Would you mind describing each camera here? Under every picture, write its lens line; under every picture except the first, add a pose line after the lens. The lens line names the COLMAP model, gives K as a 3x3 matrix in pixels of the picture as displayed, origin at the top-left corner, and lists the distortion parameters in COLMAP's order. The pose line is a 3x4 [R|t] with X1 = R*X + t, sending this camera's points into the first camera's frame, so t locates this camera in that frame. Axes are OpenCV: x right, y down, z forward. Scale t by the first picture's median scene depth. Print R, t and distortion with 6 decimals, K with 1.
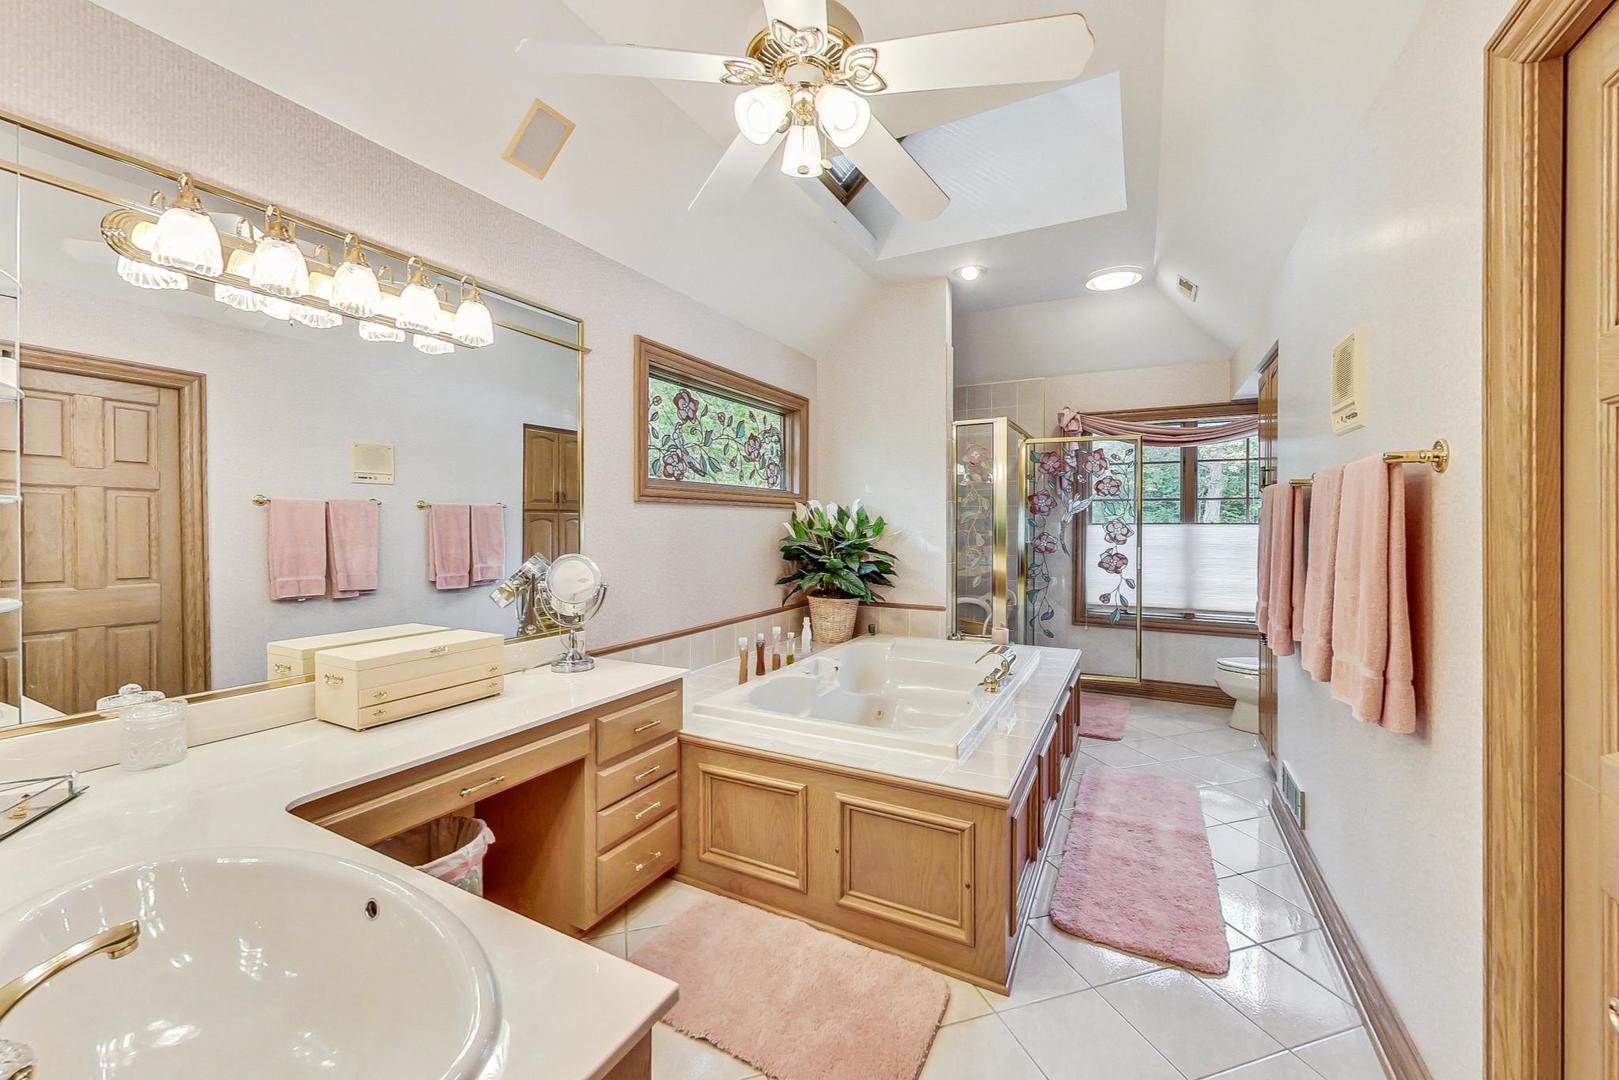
lens RADIAL K [[633.2, 0, 806.0], [0, 633.2, 531.8], [0, 0, 1]] dist [-0.000823, -0.000246]
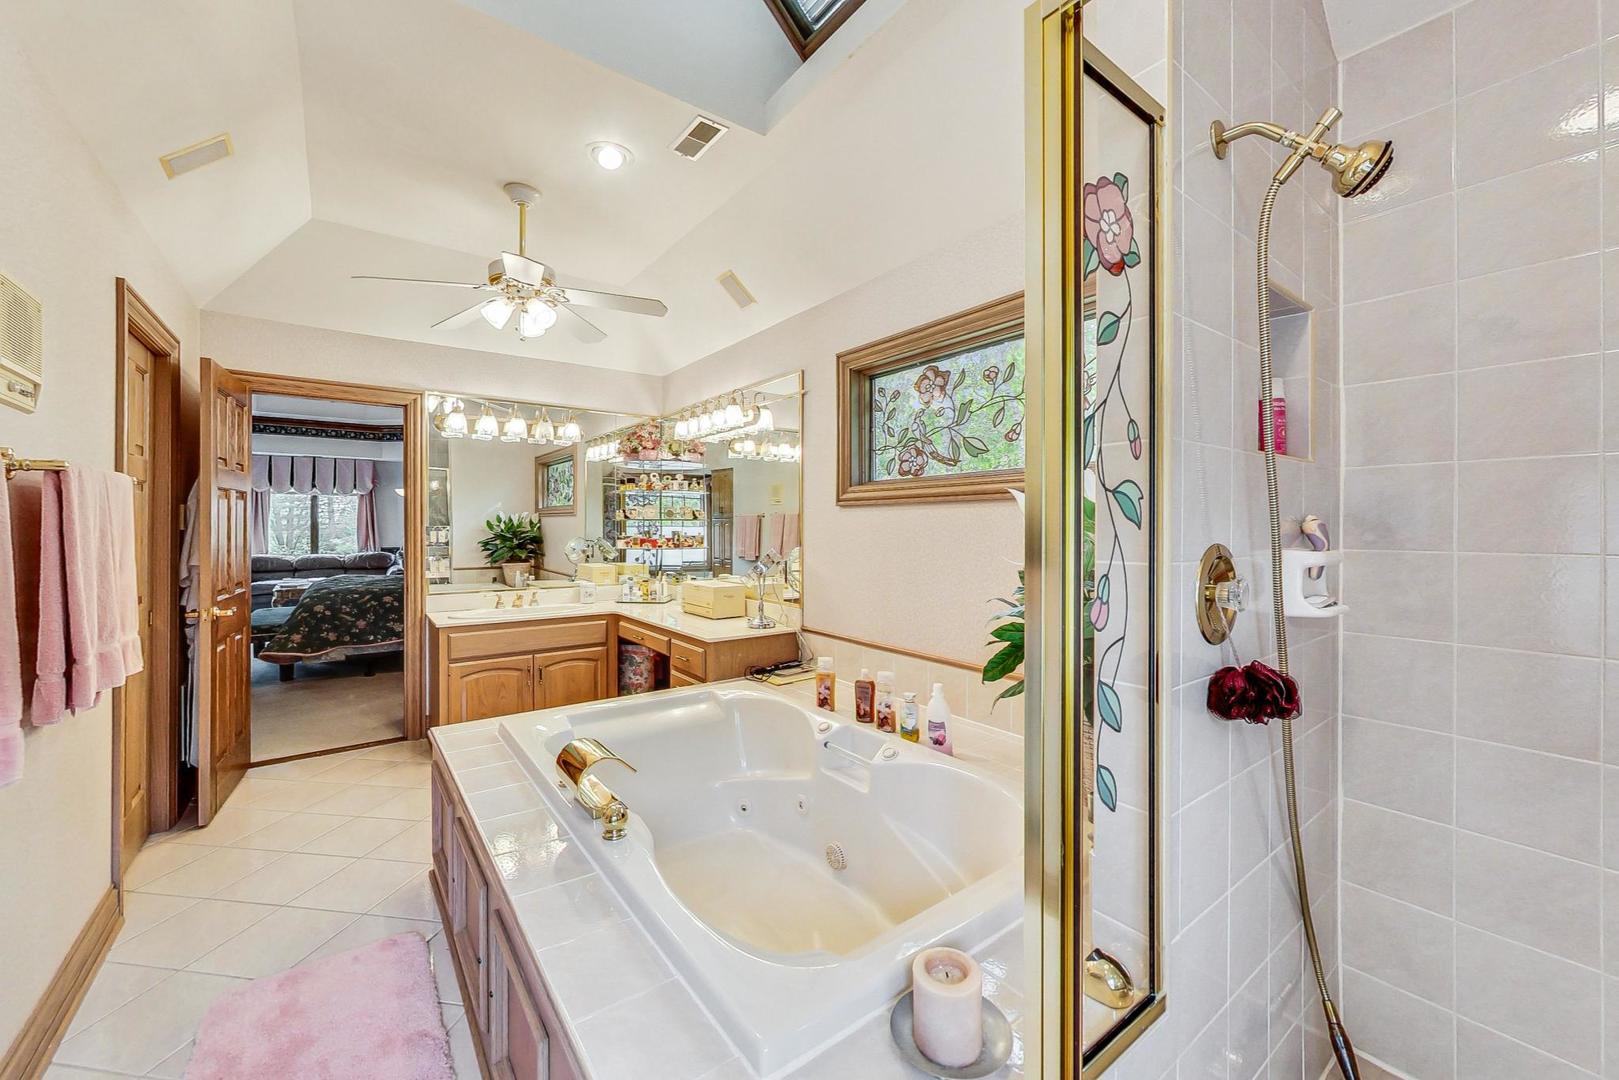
lens RADIAL K [[633.2, 0, 810.5], [0, 633.2, 523.5], [0, 0, 1]] dist [-0.000823, -0.000246]
pose [[-0.438874, 0.002392, -0.898545, 0.620981], [-0.009006, 0.999935, 0.007060, -0.021981], [0.898503, 0.011191, -0.438824, 1.215868]]
